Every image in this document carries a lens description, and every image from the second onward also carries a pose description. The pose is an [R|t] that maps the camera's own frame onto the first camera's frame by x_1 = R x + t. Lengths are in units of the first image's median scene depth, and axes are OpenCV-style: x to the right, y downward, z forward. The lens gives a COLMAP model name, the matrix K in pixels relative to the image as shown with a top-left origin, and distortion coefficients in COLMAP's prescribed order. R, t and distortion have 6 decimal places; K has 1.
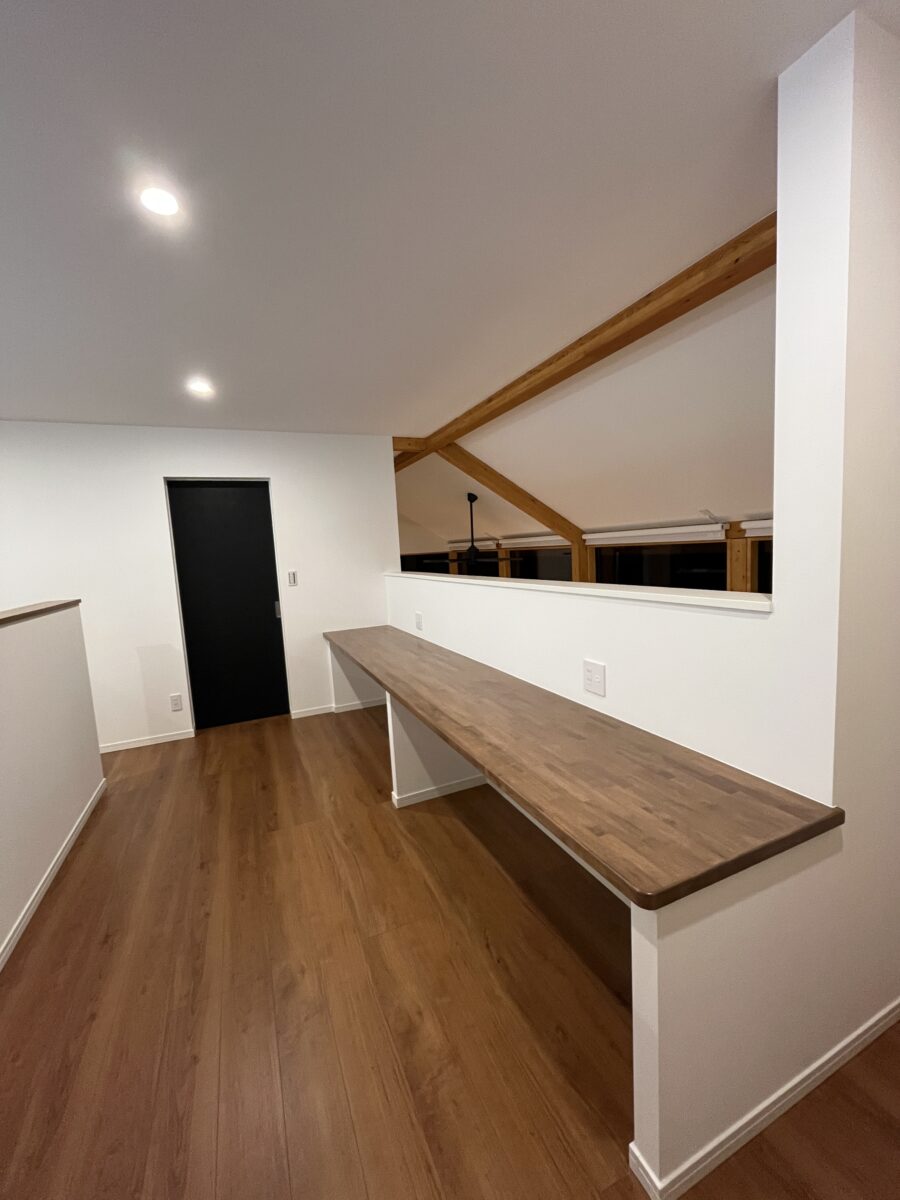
lens RADIAL K [[482.4, 0, 449.9], [0, 482.4, 601.3], [0, 0, 1]] dist [-0.001349, -0.000051]
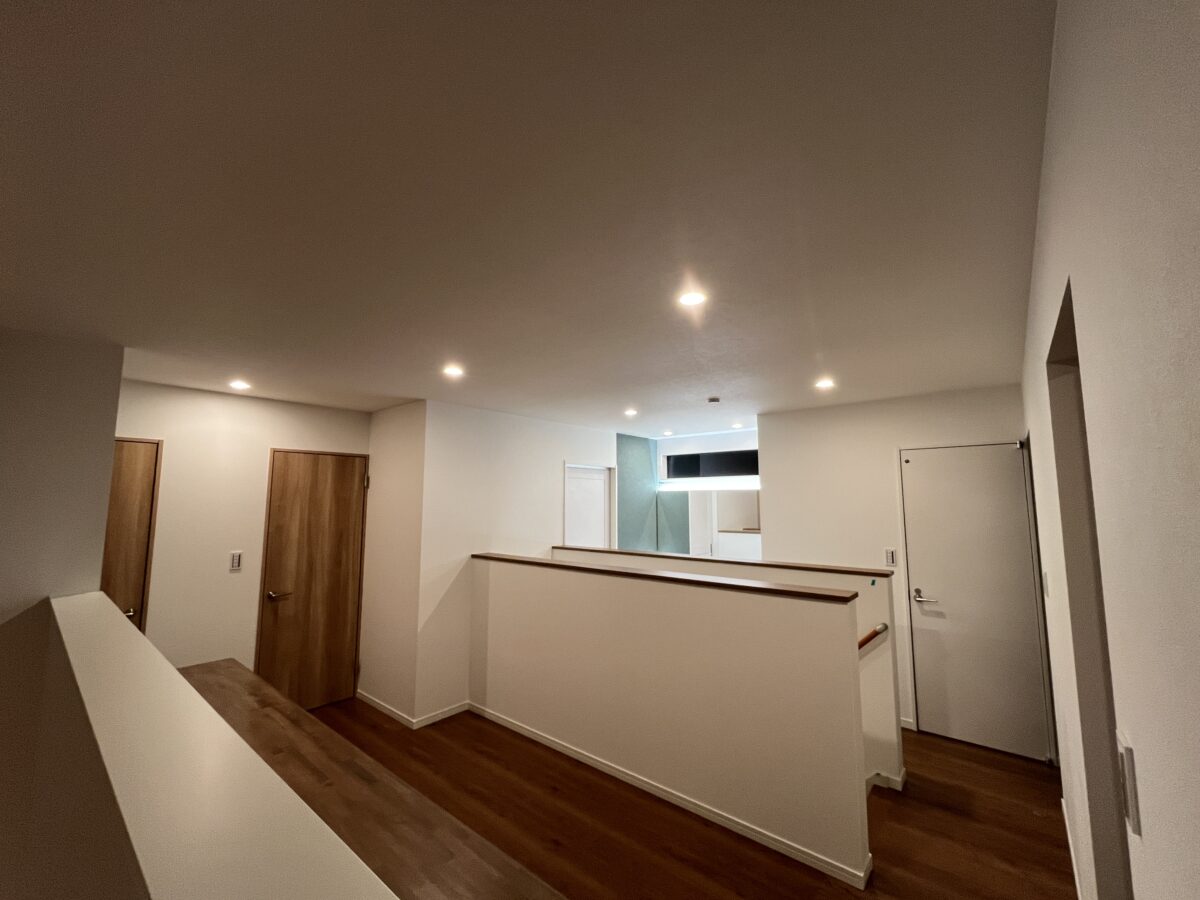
lens RADIAL K [[482.4, 0, 598.7], [0, 482.4, 452.4], [0, 0, 1]] dist [-0.001349, -0.000051]
pose [[-0.896488, 0.009919, -0.442957, -0.179170], [0.007241, 0.999944, 0.007737, -0.375661], [0.443008, 0.003728, -0.896510, 2.473088]]
